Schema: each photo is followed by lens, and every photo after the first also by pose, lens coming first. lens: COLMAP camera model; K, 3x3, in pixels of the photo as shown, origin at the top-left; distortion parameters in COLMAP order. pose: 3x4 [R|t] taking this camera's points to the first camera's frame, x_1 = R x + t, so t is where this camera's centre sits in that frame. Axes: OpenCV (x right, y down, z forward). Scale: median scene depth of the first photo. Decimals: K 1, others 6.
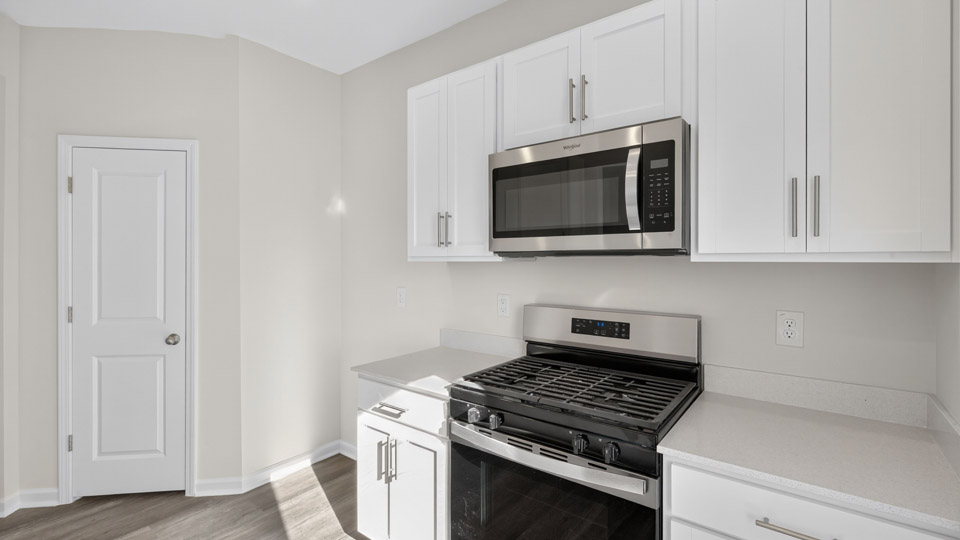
lens RADIAL K [[426.3, 0, 475.2], [0, 426.3, 264.6], [0, 0, 1]] dist [-0.000352, -0.000673]
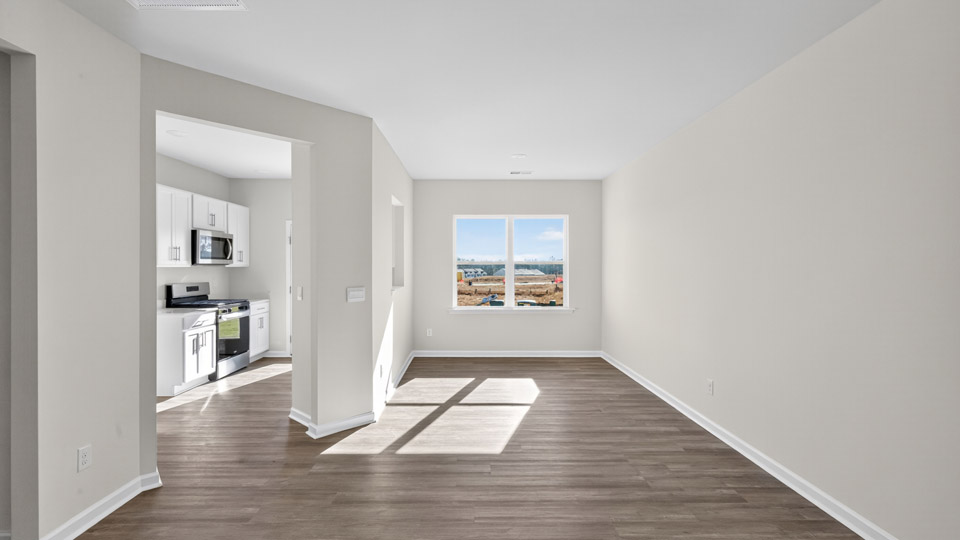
lens RADIAL K [[426.3, 0, 475.2], [0, 426.3, 264.6], [0, 0, 1]] dist [-0.000352, -0.000673]
pose [[-0.622800, 0.004129, 0.782370, -3.236960], [0.004441, 0.999989, -0.001742, -0.008043], [-0.782368, 0.002390, -0.622812, 1.279321]]
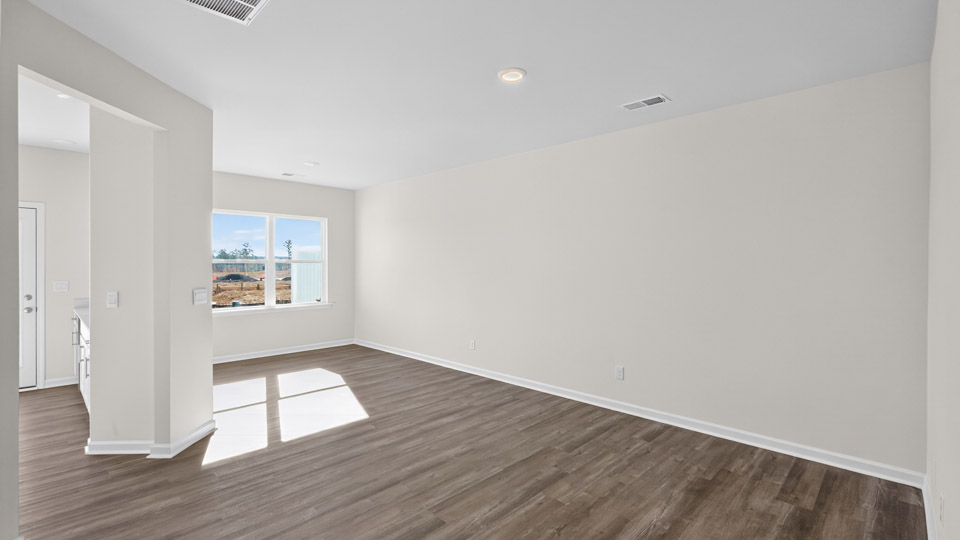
lens RADIAL K [[426.3, 0, 475.2], [0, 426.3, 264.6], [0, 0, 1]] dist [-0.000352, -0.000673]
pose [[-0.993595, -0.002325, 0.112974, -2.727843], [-0.001577, 0.999976, 0.006711, -0.028458], [-0.112987, 0.006489, -0.993575, 2.187527]]
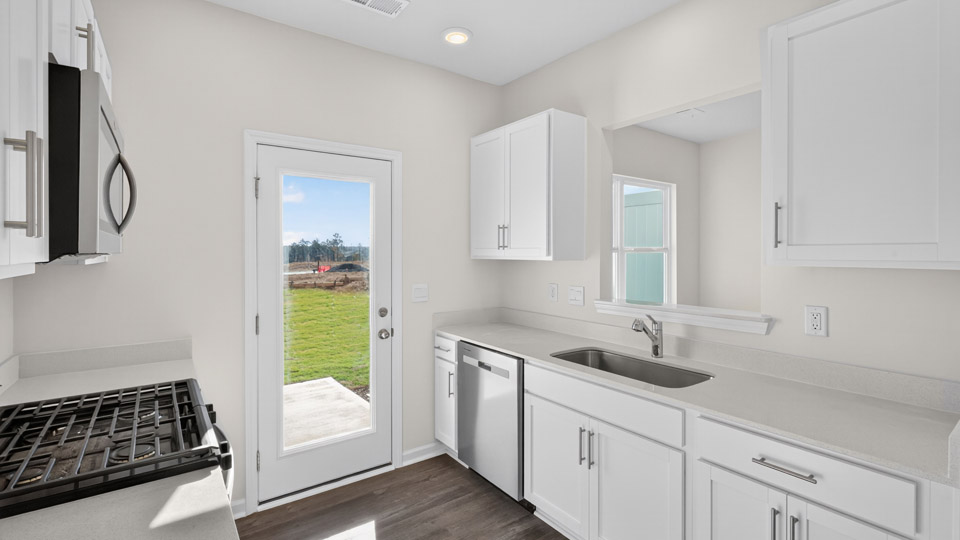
lens RADIAL K [[435.0, 0, 480.6], [0, 435.0, 252.7], [0, 0, 1]] dist [0.001696, -0.000054]
pose [[-0.959525, 0.003086, 0.281607, -0.539177], [0.004752, 0.999975, 0.005236, -0.028530], [-0.281584, 0.006362, -0.959516, 1.331256]]
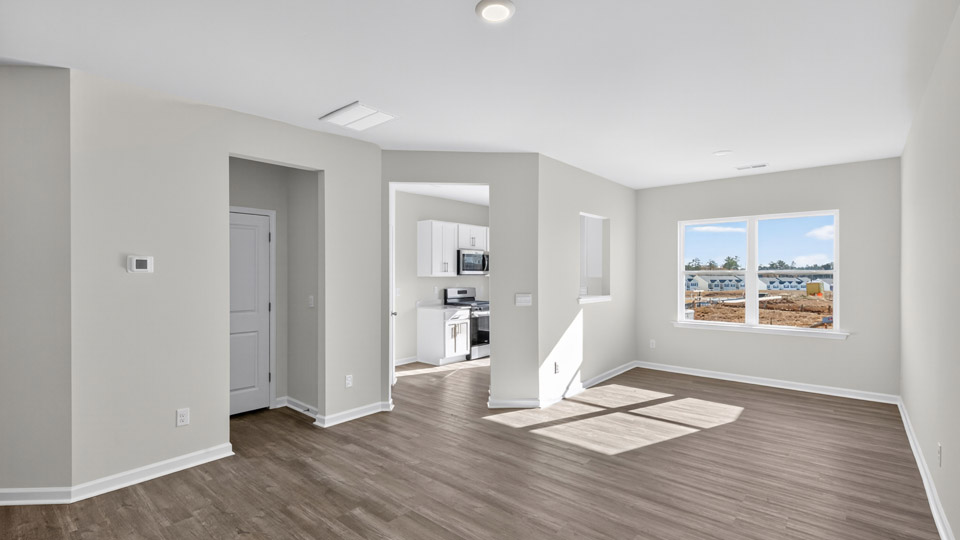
lens RADIAL K [[436.5, 0, 480.0], [0, 436.5, 270.0], [0, 0, 1]] dist [0.001728, -0.000102]
pose [[0.055124, 0.012523, 0.998401, -3.843340], [0.003159, 0.999914, -0.012716, -0.012501], [-0.998475, 0.003855, 0.055080, 0.579667]]
